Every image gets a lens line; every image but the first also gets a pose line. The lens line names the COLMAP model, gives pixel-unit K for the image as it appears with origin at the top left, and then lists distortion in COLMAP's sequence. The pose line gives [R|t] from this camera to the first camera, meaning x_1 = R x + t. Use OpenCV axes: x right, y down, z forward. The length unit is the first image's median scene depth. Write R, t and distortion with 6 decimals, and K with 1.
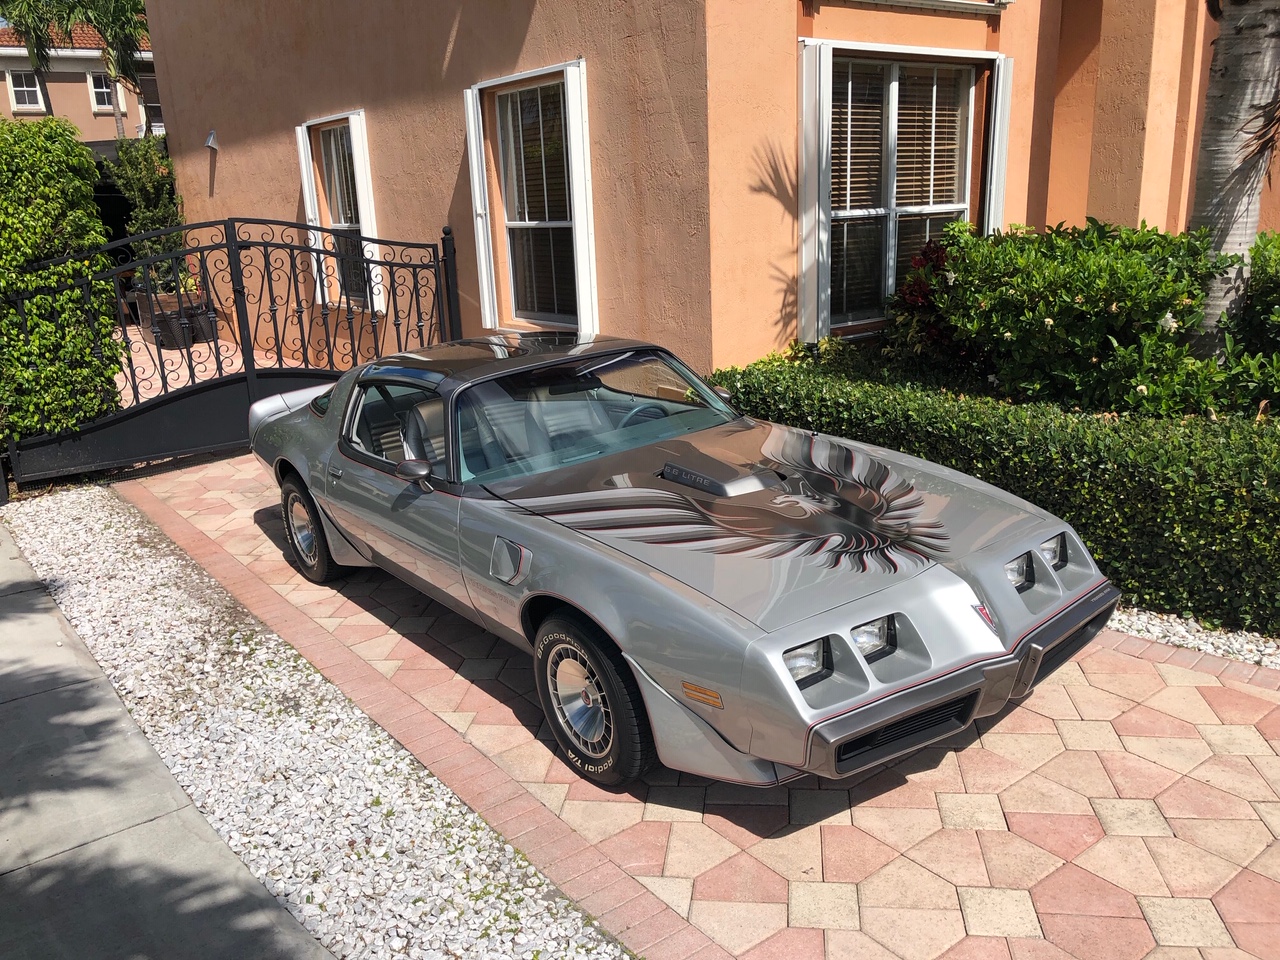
lens RADIAL K [[1046.5, 0, 628.3], [0, 1046.5, 498.5], [0, 0, 1]] dist [0.015849, -0.004832]
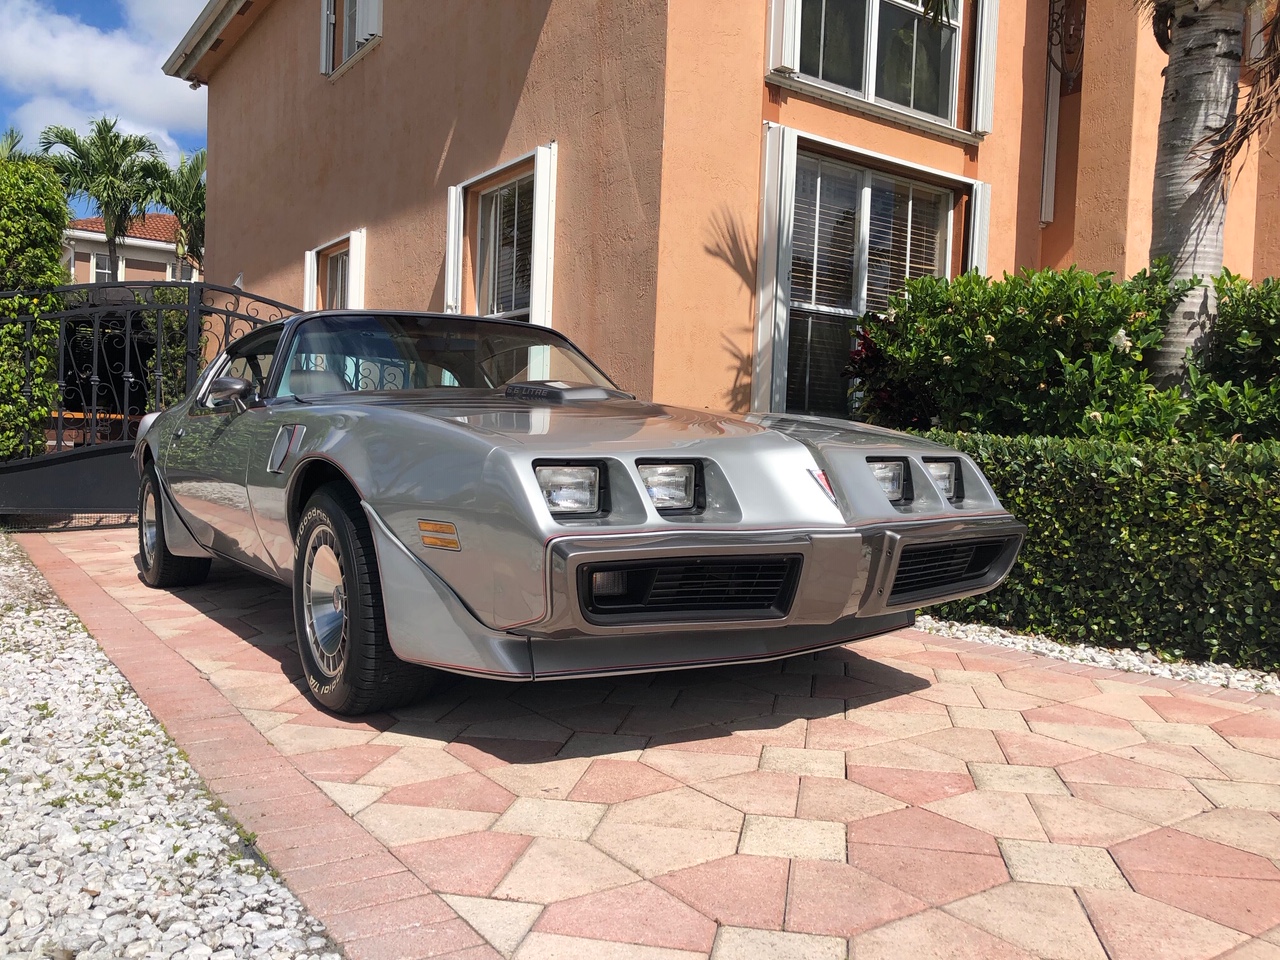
lens RADIAL K [[1046.5, 0, 633.5], [0, 1046.5, 482.9], [0, 0, 1]] dist [0.015849, -0.004832]
pose [[0.995499, 0.084028, -0.043830, 0.145095], [-0.092324, 0.964273, -0.248302, 0.195798], [0.021400, 0.251231, 0.967691, 0.155843]]
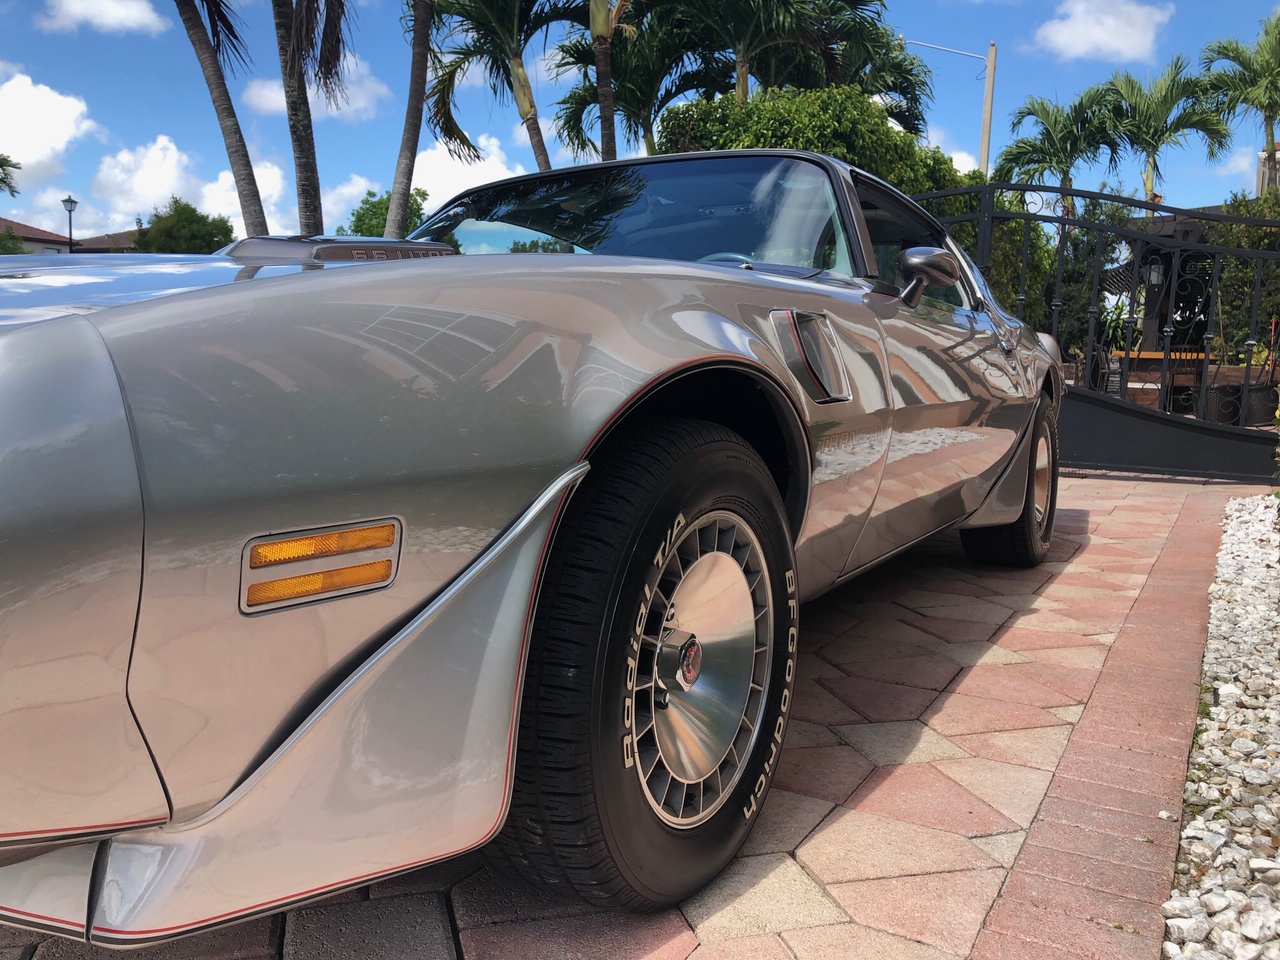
lens RADIAL K [[1046.5, 0, 623.9], [0, 1046.5, 484.4], [0, 0, 1]] dist [0.015849, -0.004832]
pose [[0.388694, 0.170137, -0.905522, 0.459879], [-0.304207, 0.951387, 0.048174, 0.005025], [0.869698, 0.256742, 0.421555, 0.742314]]
